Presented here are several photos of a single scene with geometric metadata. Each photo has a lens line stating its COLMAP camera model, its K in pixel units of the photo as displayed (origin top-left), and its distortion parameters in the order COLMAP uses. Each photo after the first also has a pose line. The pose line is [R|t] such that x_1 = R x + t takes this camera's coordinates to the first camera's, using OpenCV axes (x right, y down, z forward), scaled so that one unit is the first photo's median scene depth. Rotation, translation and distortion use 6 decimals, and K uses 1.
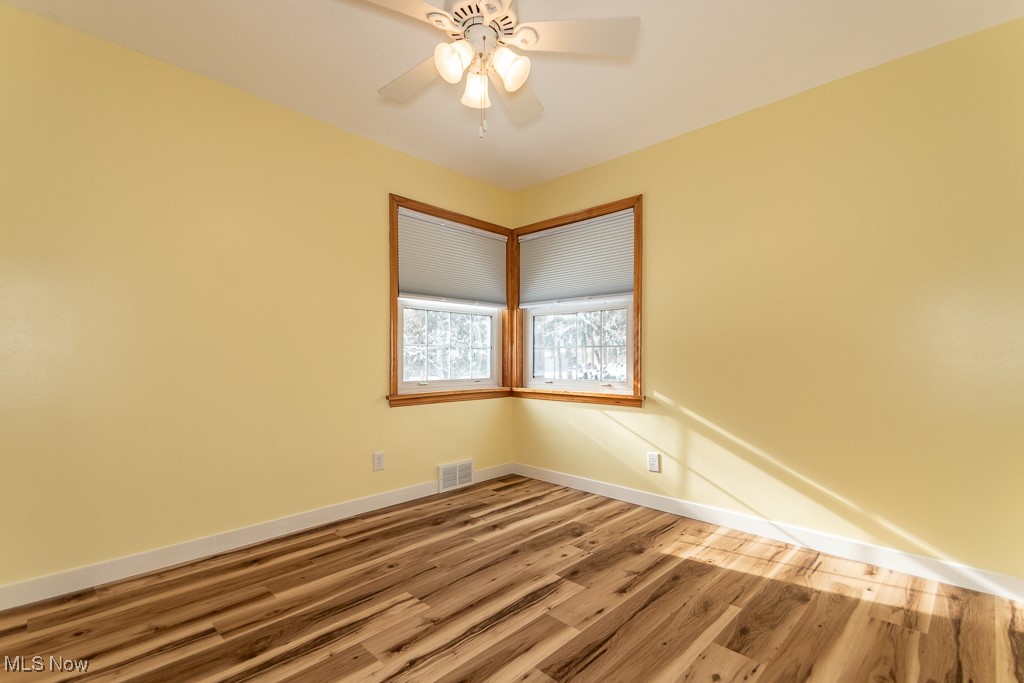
lens RADIAL K [[476.4, 0, 508.1], [0, 476.4, 358.5], [0, 0, 1]] dist [0.073288, -0.033652]
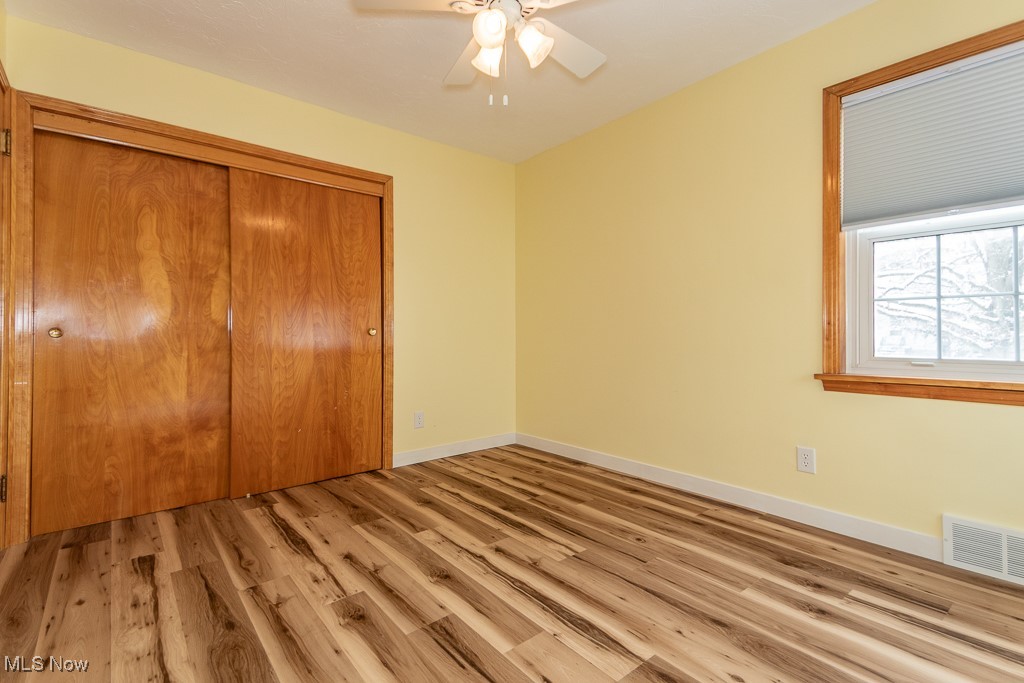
lens RADIAL K [[465.4, 0, 488.2], [0, 465.4, 336.1], [0, 0, 1]] dist [0.018130, -0.000627]
pose [[-0.142818, 0.005471, -0.989734, 0.688356], [-0.006105, 0.999961, 0.006409, 0.027049], [0.989730, 0.006957, -0.142779, 0.816822]]
